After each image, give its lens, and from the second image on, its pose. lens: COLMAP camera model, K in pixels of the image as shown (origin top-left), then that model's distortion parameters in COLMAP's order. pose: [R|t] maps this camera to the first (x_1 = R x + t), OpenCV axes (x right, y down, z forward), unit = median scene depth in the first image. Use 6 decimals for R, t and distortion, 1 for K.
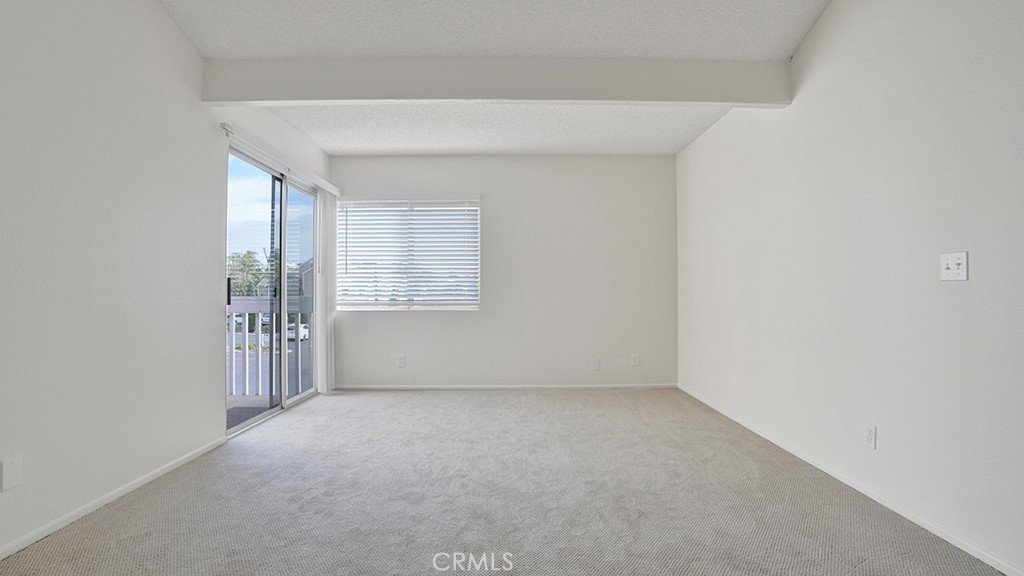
lens RADIAL K [[487.6, 0, 508.4], [0, 487.6, 289.2], [0, 0, 1]] dist [-0.069595, 0.027507]
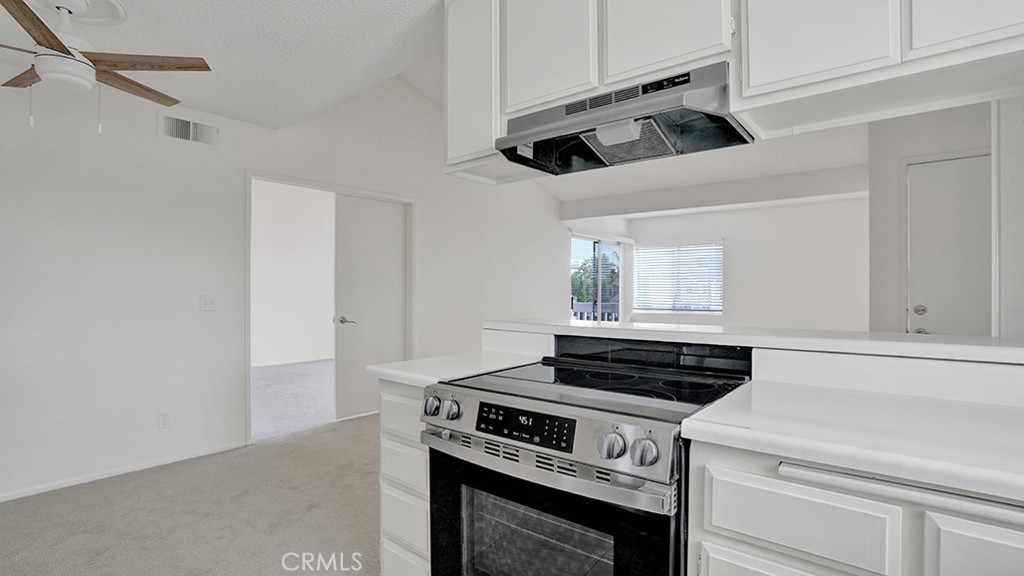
lens RADIAL K [[487.6, 0, 508.4], [0, 487.6, 289.2], [0, 0, 1]] dist [-0.069595, 0.027507]
pose [[0.762973, -0.003154, -0.646423, 0.631871], [0.004663, 0.999989, 0.000624, -0.063684], [0.646414, -0.003490, 0.762979, -0.885215]]
